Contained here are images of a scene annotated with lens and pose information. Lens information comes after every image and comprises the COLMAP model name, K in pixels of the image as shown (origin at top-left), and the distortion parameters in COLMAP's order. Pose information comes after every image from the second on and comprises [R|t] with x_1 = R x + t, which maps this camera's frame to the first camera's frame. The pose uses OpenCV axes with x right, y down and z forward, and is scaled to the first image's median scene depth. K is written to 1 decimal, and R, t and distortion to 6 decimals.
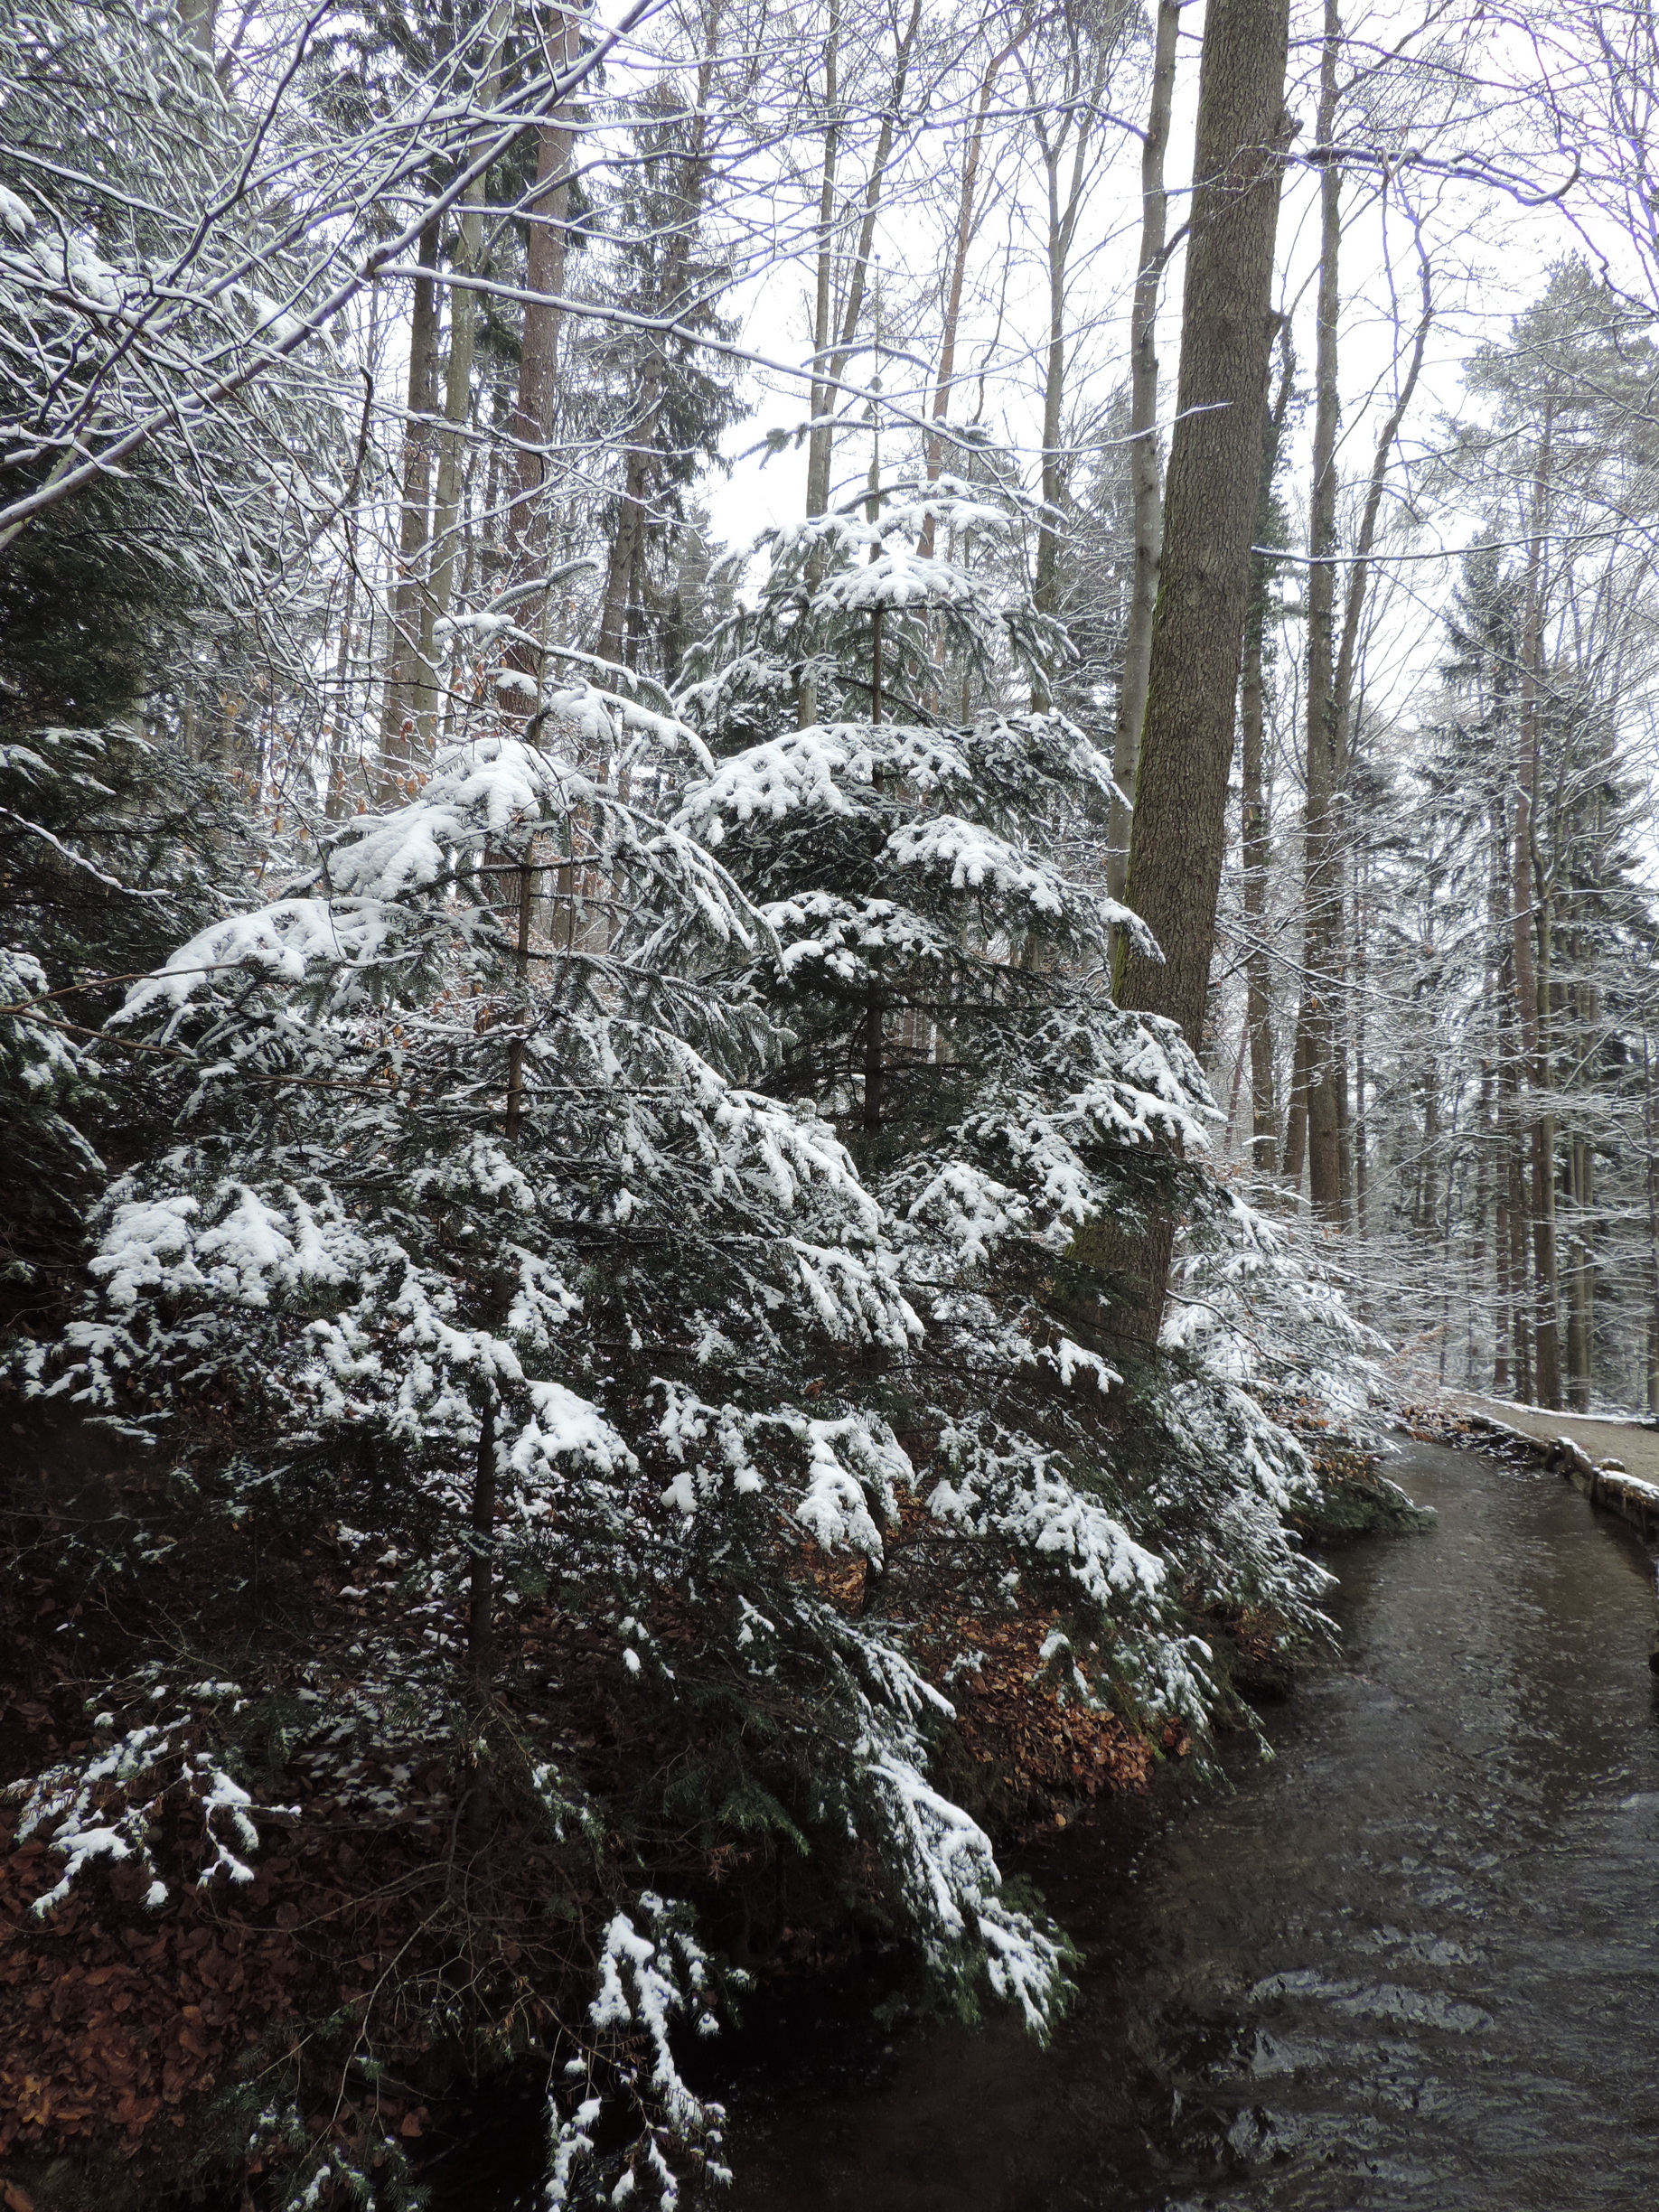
lens RADIAL K [[1566.4, 0, 829.5], [0, 1566.4, 1106.0], [0, 0, 1]] dist [-0.022661, 0.026724]
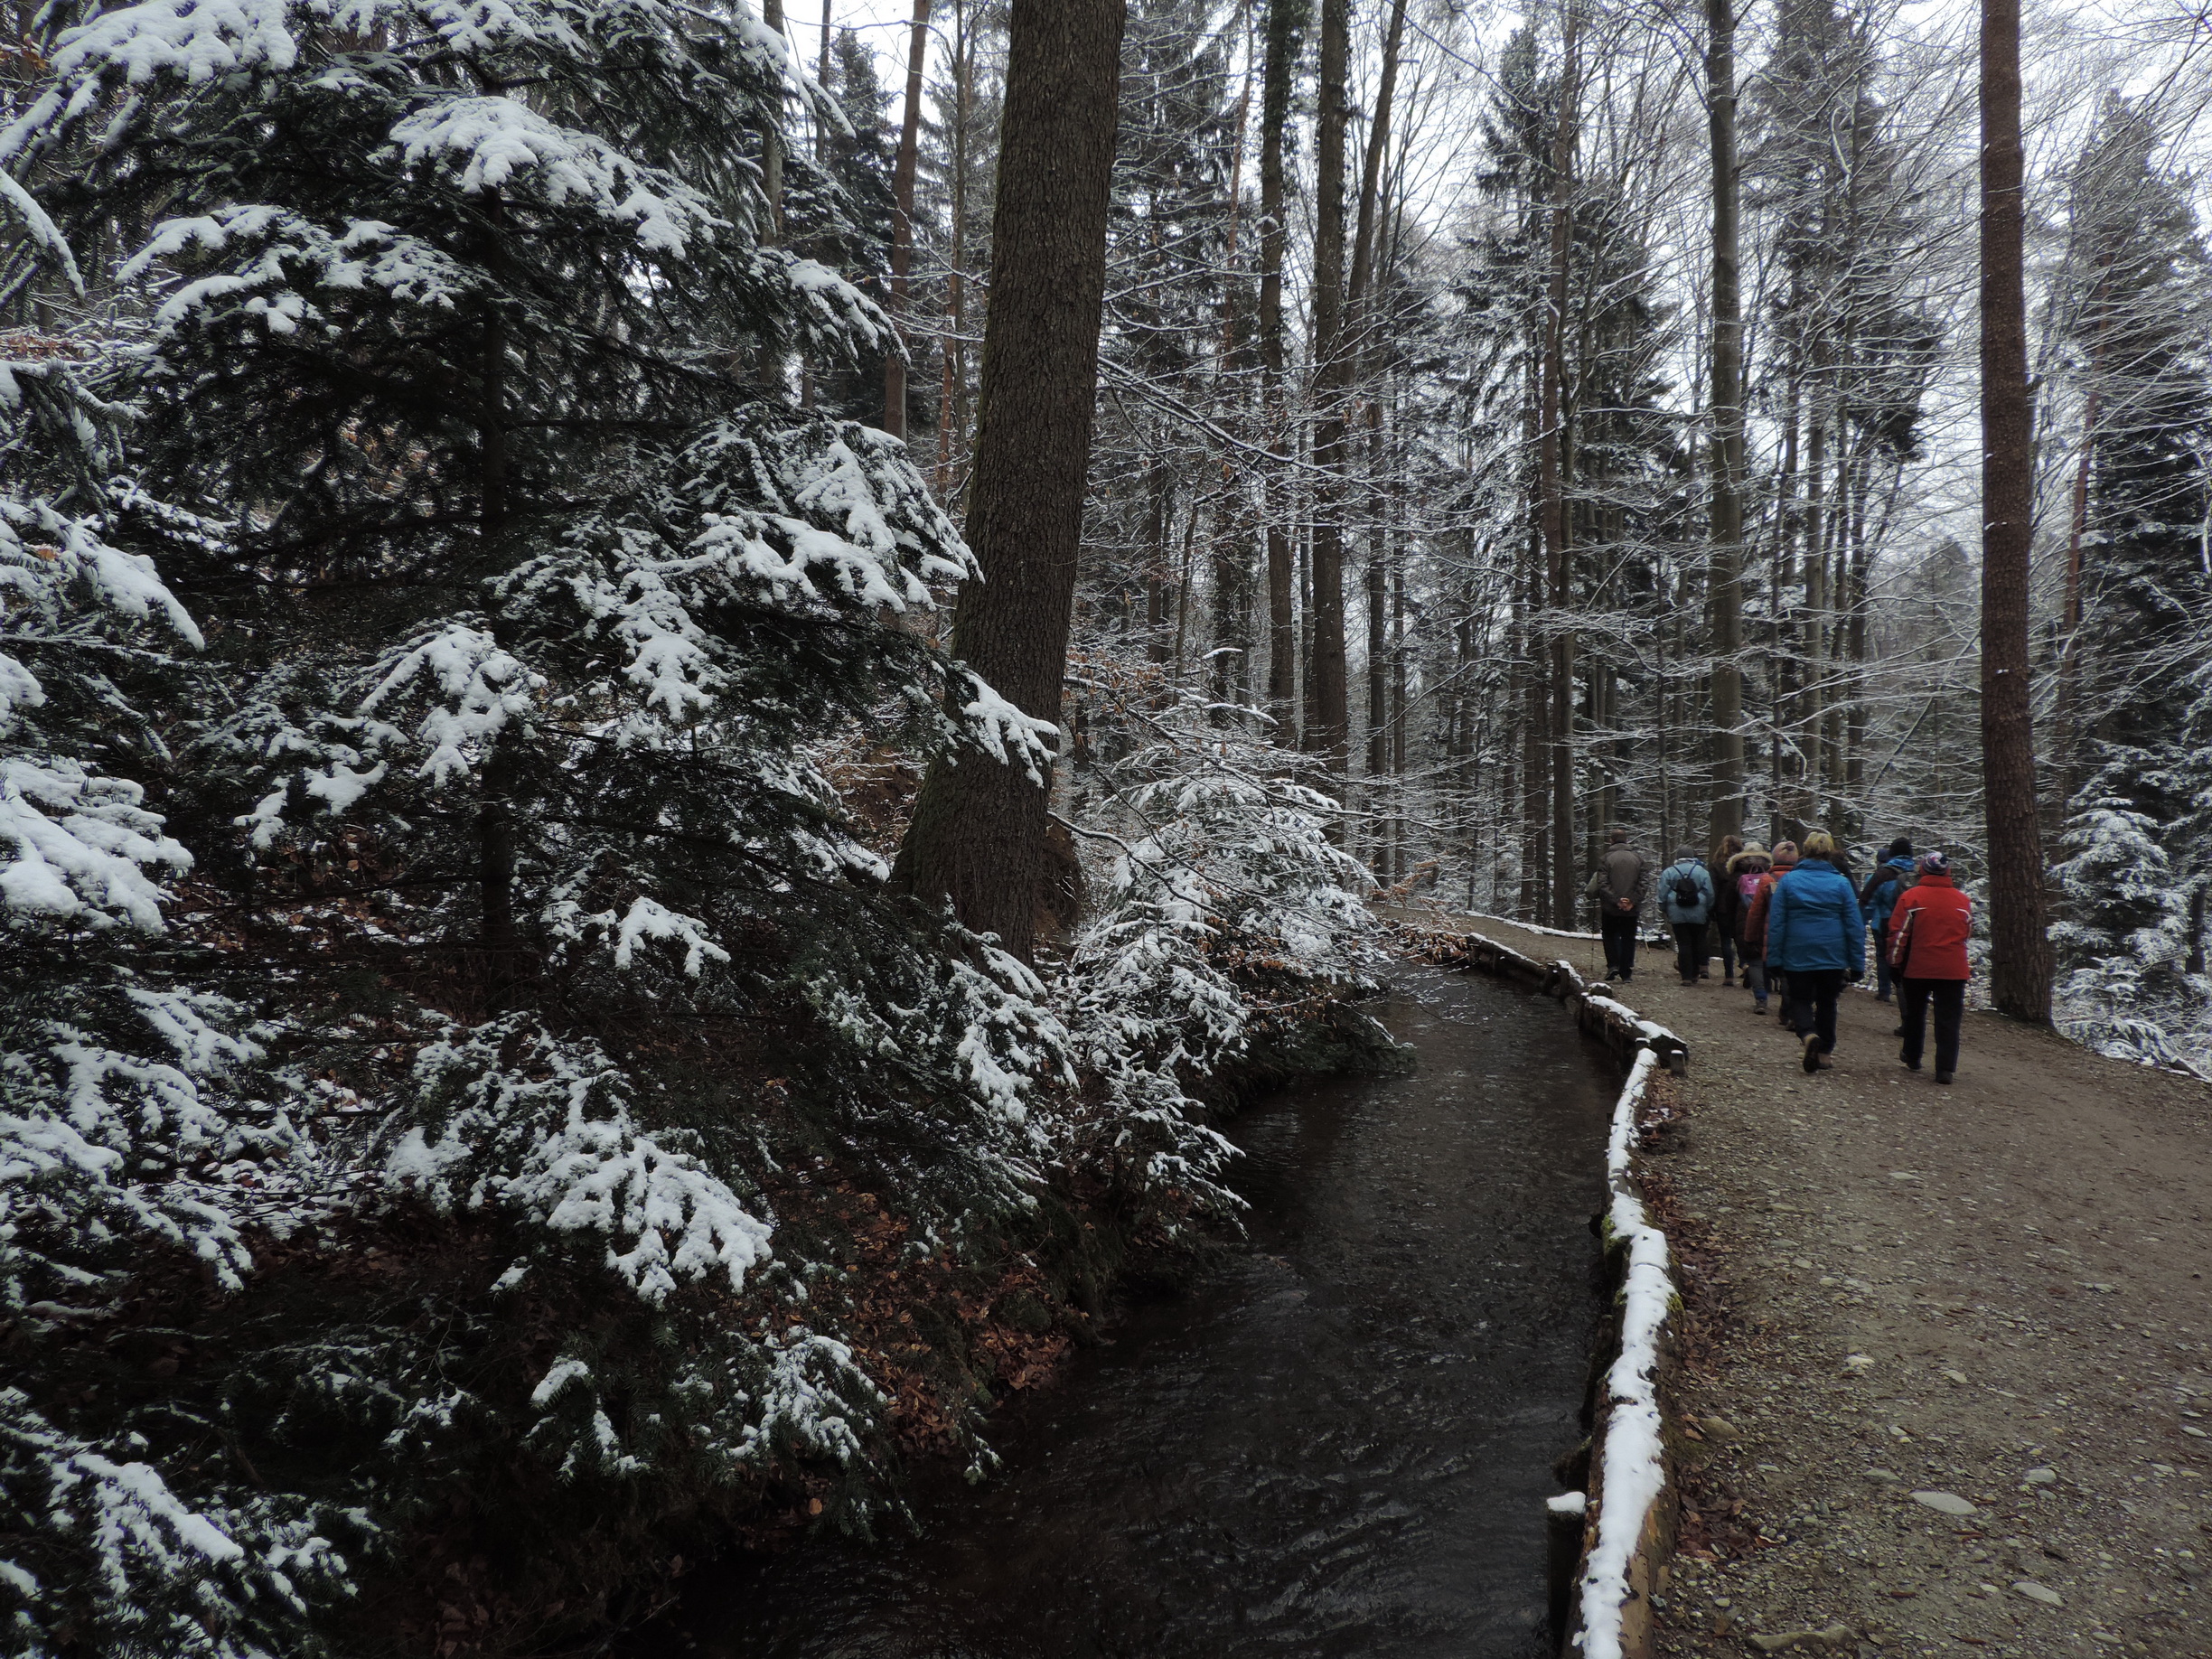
lens RADIAL K [[1566.4, 0, 1106.0], [0, 1566.4, 829.5], [0, 0, 1]] dist [-0.022661, 0.026724]
pose [[0.990927, -0.029284, 0.131175, 0.240834], [0.013825, 0.993007, 0.117244, 0.044028], [-0.133691, -0.114367, 0.984402, 0.314011]]
